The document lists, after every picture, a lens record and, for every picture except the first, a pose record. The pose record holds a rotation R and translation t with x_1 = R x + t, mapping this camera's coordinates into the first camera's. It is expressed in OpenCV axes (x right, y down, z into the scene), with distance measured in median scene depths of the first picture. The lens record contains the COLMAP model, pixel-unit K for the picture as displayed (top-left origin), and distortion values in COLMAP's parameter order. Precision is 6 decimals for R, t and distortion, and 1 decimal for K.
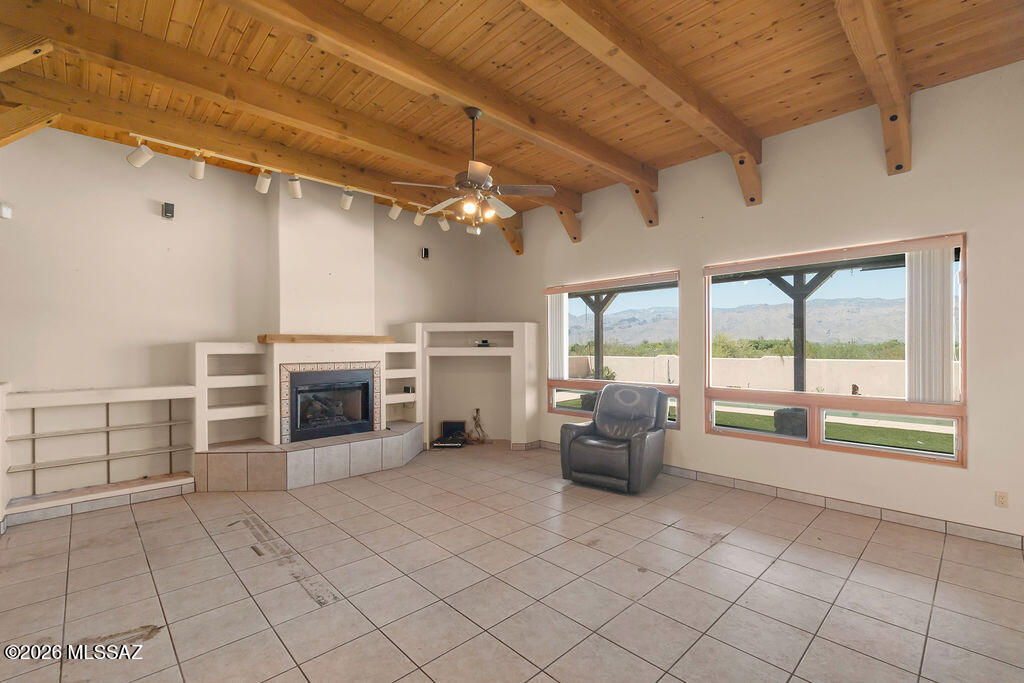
lens RADIAL K [[447.1, 0, 511.6], [0, 447.1, 352.4], [0, 0, 1]] dist [-0.000234, -0.000033]
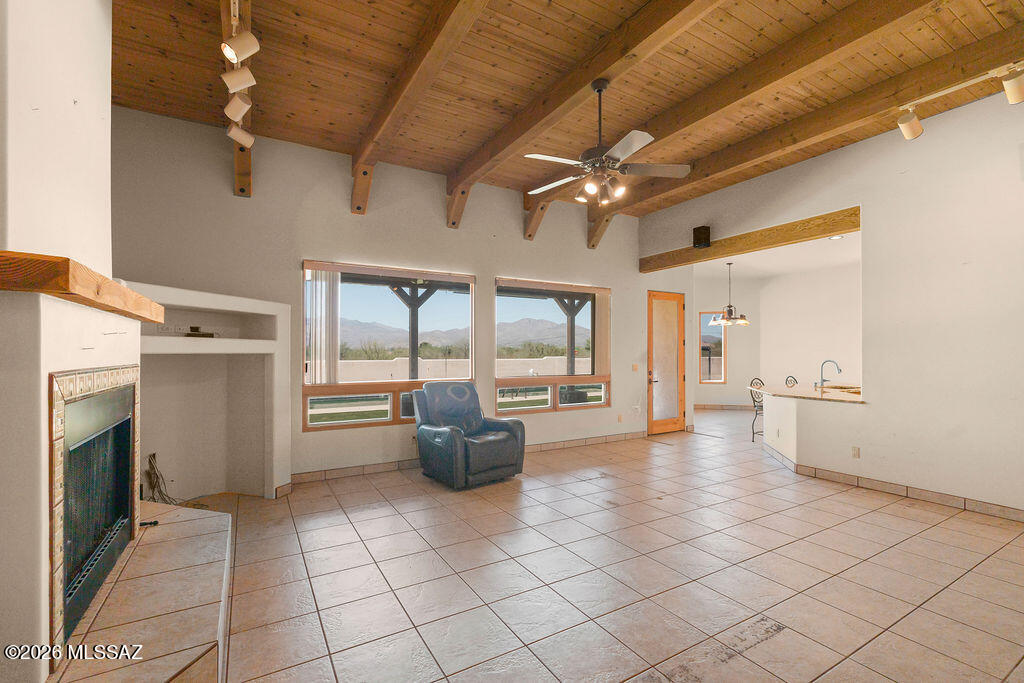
lens RADIAL K [[447.1, 0, 512.7], [0, 447.1, 347.2], [0, 0, 1]] dist [-0.000234, -0.000033]
pose [[0.218523, 0.013796, 0.975734, -0.766472], [0.002353, 0.999890, -0.014664, 0.013086], [-0.975829, 0.005501, 0.218466, 0.718894]]
